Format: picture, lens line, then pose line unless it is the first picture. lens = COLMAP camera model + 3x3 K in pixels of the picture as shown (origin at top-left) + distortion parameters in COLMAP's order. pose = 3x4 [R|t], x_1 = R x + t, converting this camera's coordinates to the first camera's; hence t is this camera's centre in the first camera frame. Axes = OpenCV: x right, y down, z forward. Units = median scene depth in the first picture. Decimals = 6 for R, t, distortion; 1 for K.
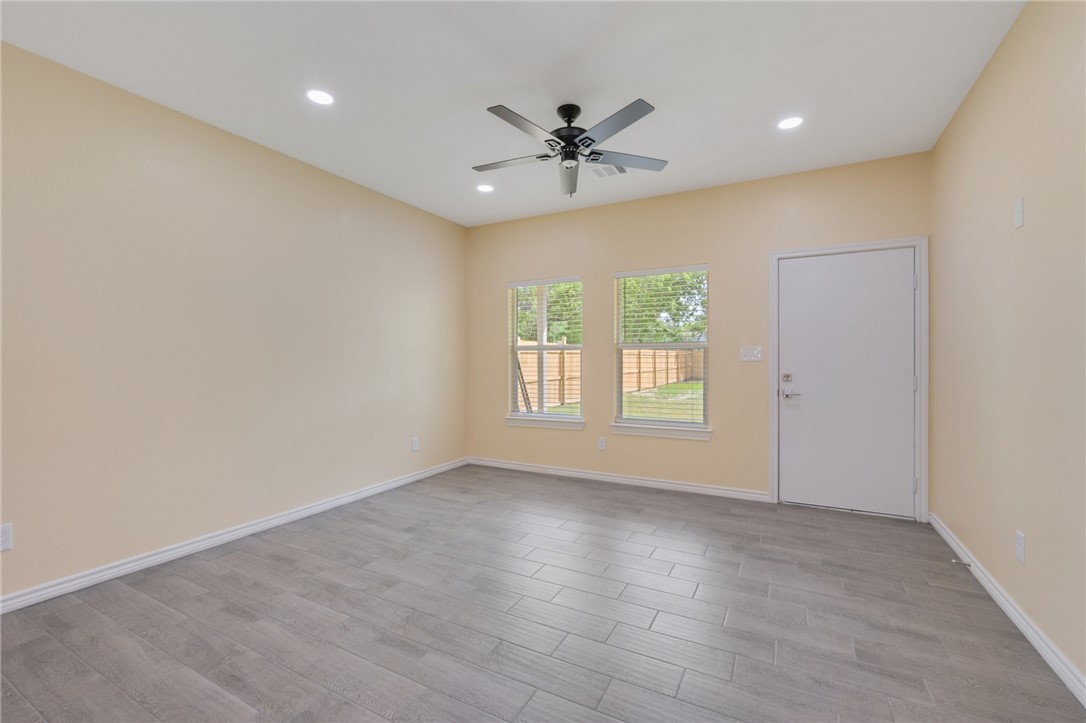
lens RADIAL K [[461.4, 0, 542.0], [0, 461.4, 360.4], [0, 0, 1]] dist [-0.000140, -0.000138]
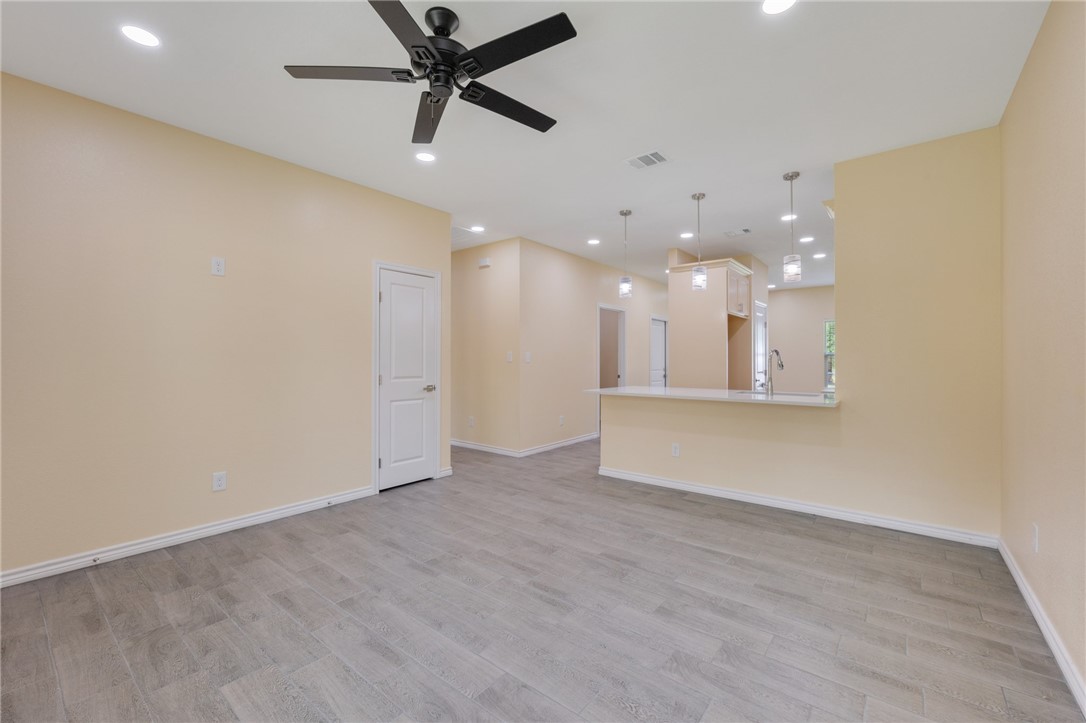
lens RADIAL K [[461.4, 0, 543.8], [0, 461.4, 360.7], [0, 0, 1]] dist [-0.000140, -0.000138]
pose [[-0.984207, 0.001068, 0.177017, -0.268959], [0.001584, 0.999995, 0.002775, -0.006754], [-0.177013, 0.003011, -0.984204, 1.991930]]
